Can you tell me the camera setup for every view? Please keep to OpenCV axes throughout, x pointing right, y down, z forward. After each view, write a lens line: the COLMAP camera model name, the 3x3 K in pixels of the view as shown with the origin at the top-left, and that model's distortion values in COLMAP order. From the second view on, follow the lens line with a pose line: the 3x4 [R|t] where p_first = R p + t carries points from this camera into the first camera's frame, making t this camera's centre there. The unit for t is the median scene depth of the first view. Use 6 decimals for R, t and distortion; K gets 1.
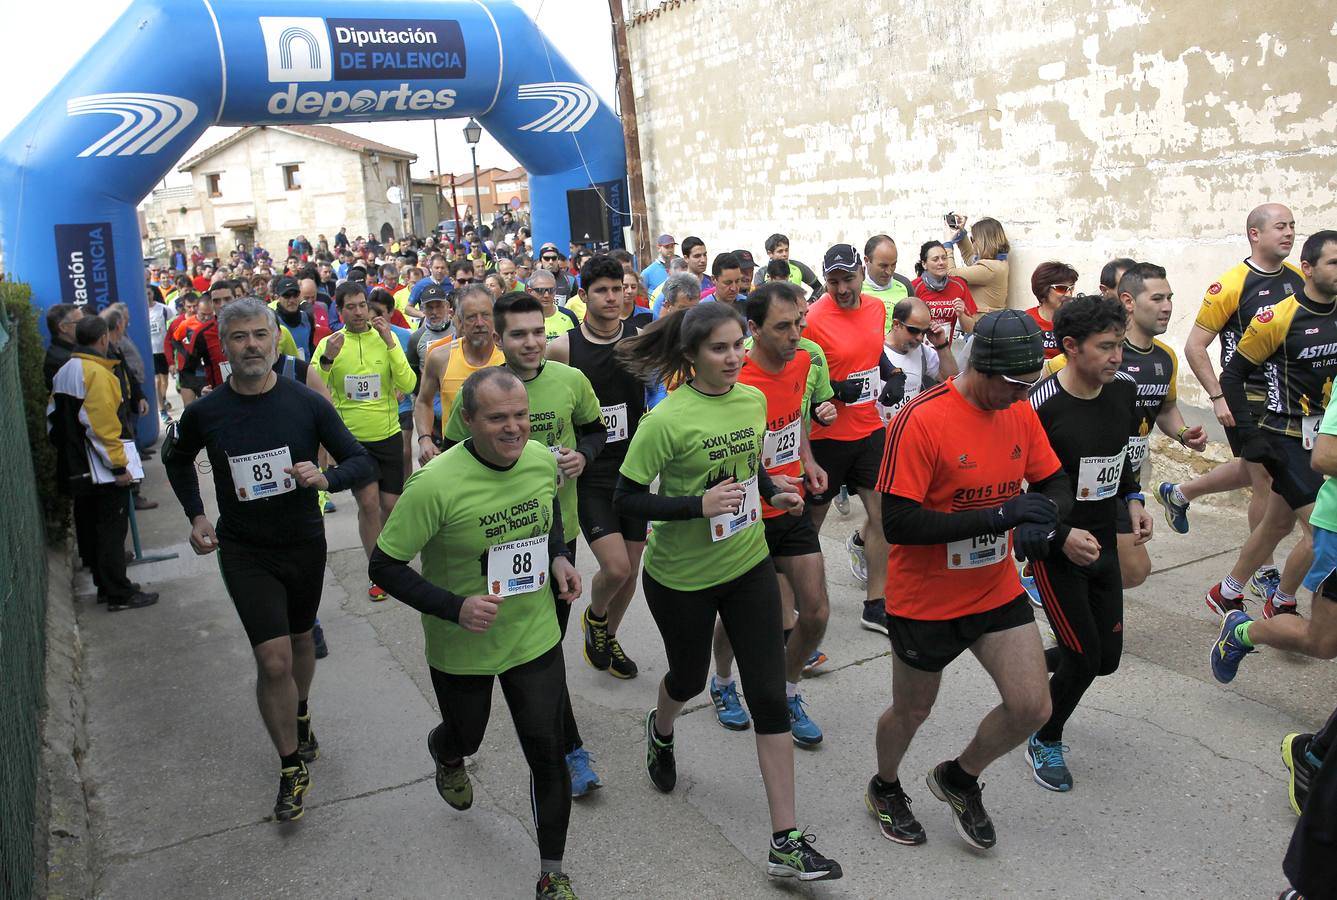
lens RADIAL K [[1205.4, 0, 636.8], [0, 1205.4, 444.3], [0, 0, 1]] dist [-0.110067, 0.102385]
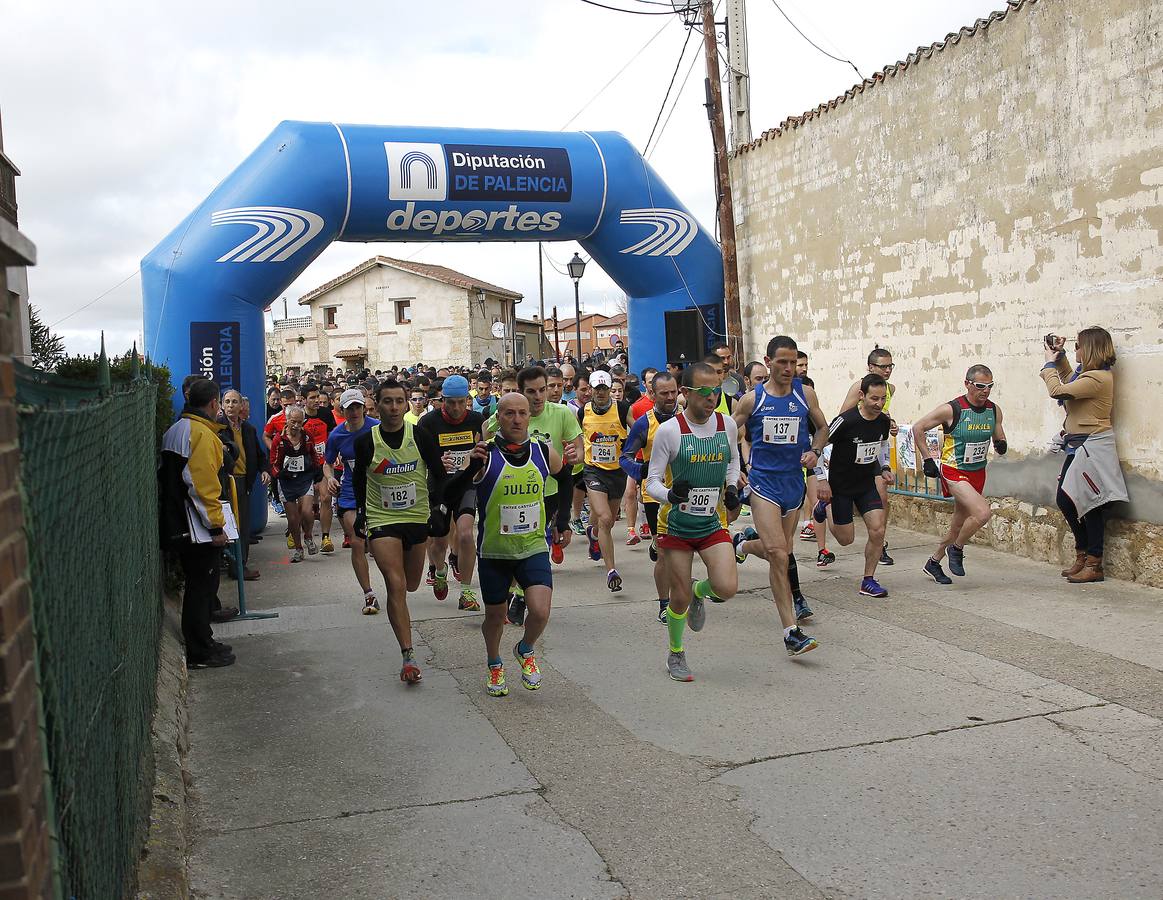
lens RADIAL K [[1207.7, 0, 501.6], [0, 1207.7, 461.7], [0, 0, 1]] dist [-0.124828, 0.109251]
pose [[0.981093, 0.042159, -0.188892, 0.006561], [-0.062511, 0.992704, -0.103112, 0.042501], [0.183166, 0.112970, 0.976569, -0.023902]]
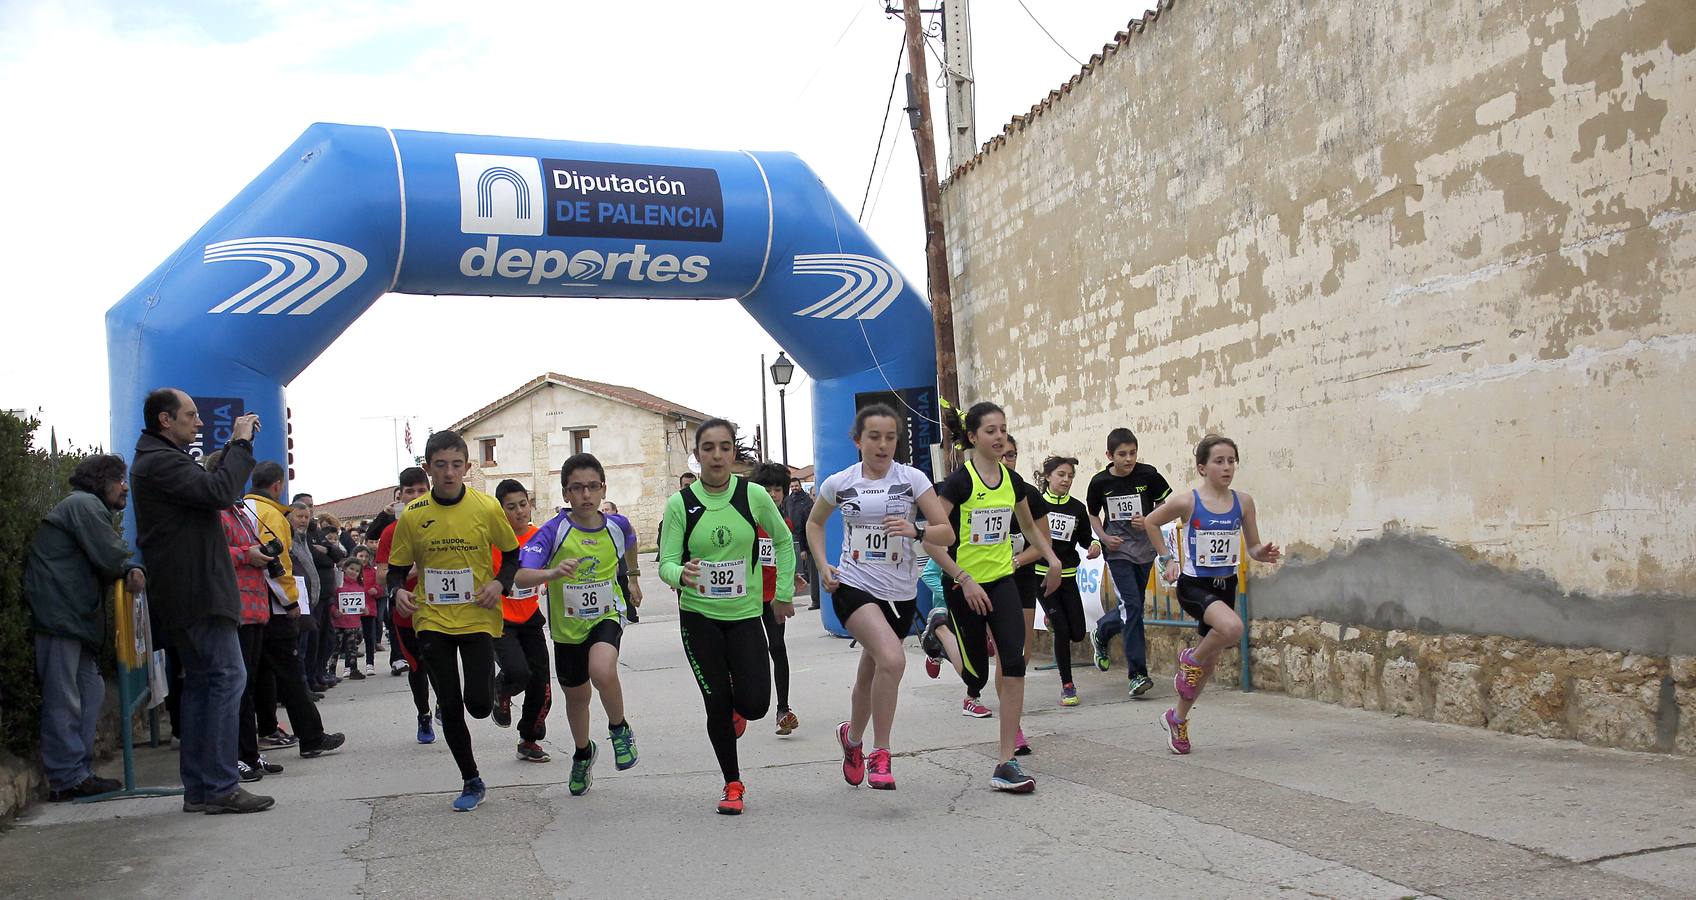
lens RADIAL K [[1506.8, 0, 794.2], [0, 1506.8, 582.8], [0, 0, 1]] dist [-0.114349, 0.093120]
pose [[0.987202, 0.028879, -0.156841, 0.074378], [-0.052817, 0.987171, -0.150675, 0.064359], [0.150477, 0.157030, 0.976063, 0.137386]]
